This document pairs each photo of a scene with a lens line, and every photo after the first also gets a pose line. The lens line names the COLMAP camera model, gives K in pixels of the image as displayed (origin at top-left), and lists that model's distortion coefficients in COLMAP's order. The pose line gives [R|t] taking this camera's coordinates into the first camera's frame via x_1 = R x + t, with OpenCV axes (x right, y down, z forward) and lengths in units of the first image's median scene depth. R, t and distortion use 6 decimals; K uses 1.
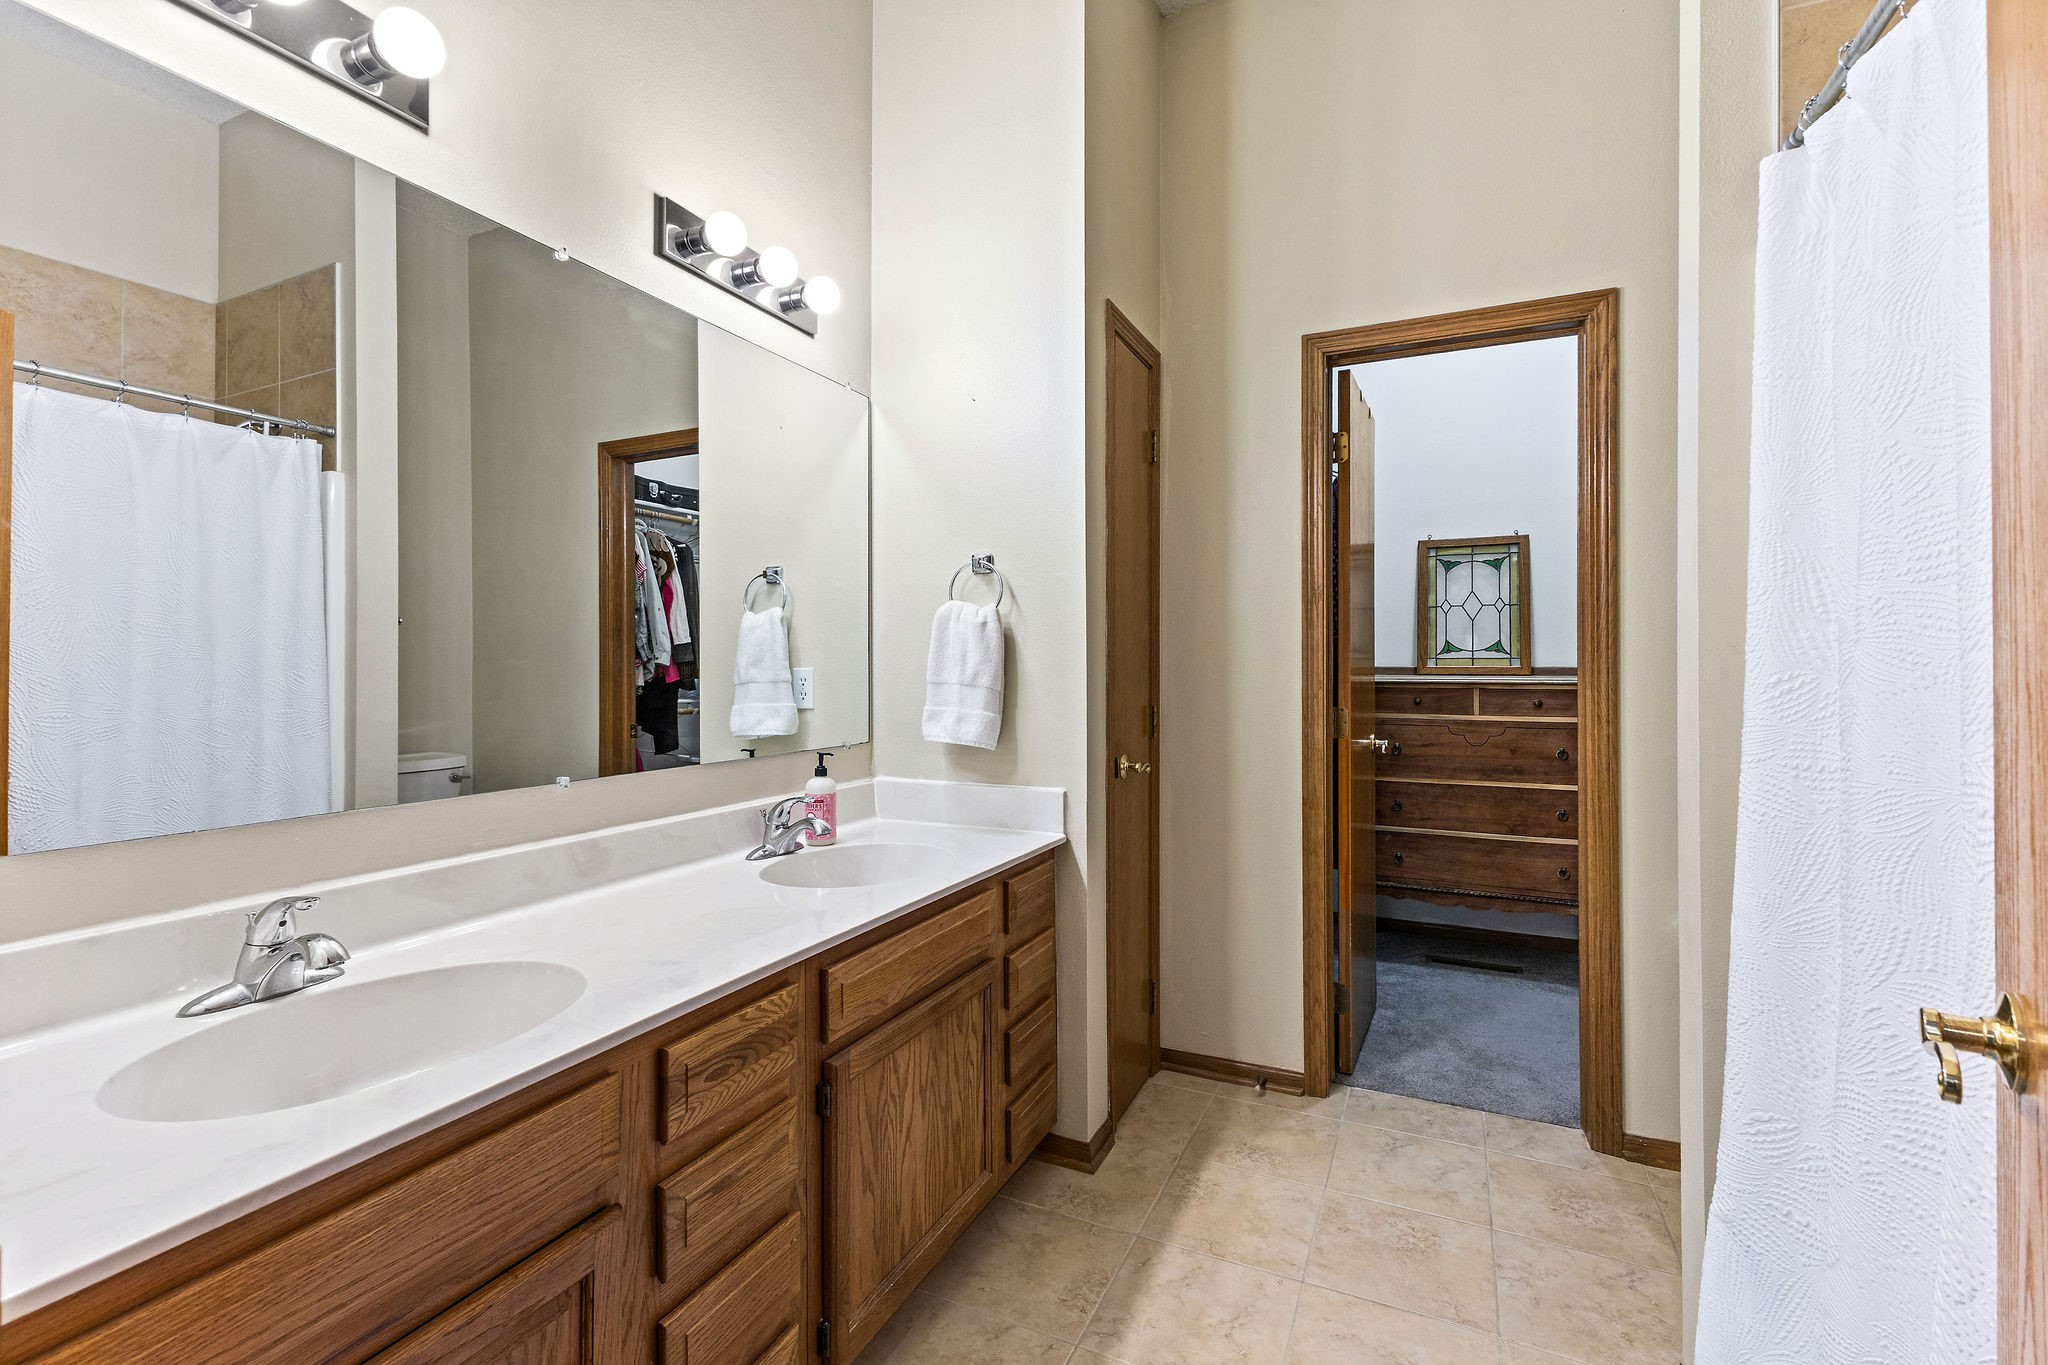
lens RADIAL K [[892.8, 0, 1025.0], [0, 892.8, 657.4], [0, 0, 1]] dist [0.053236, 0.000000]
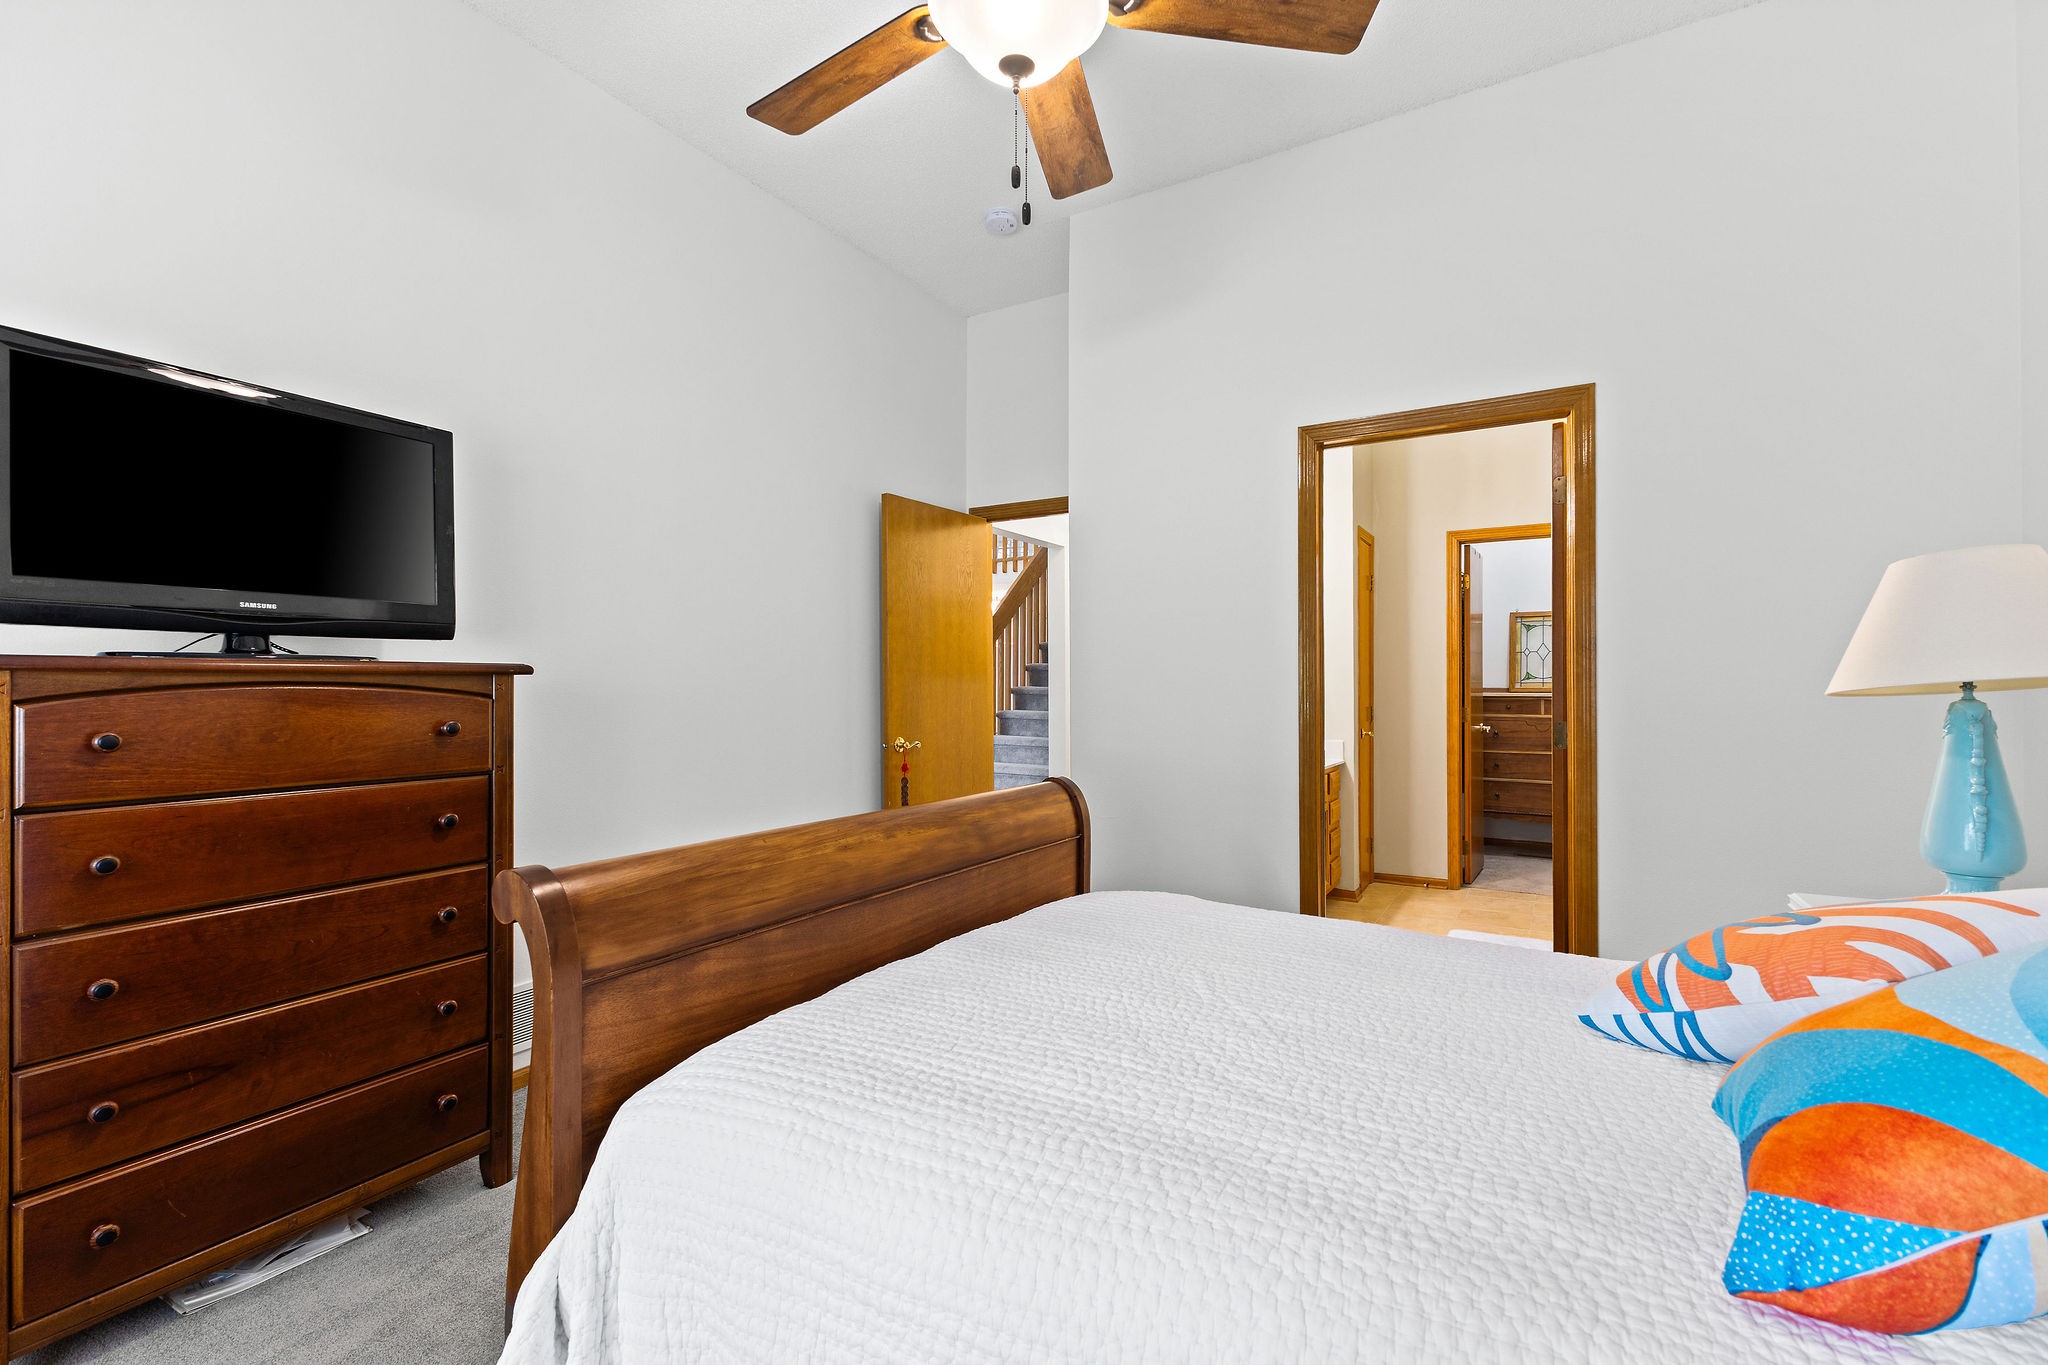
lens RADIAL K [[883.1, 0, 1024.0], [0, 883.1, 682.5], [0, 0, 1]] dist [0.027136, -0.000295]
pose [[0.994643, -0.002474, -0.103340, -0.389659], [0.003110, 0.999977, 0.005998, -0.015659], [0.103322, -0.006287, 0.994628, -0.986907]]
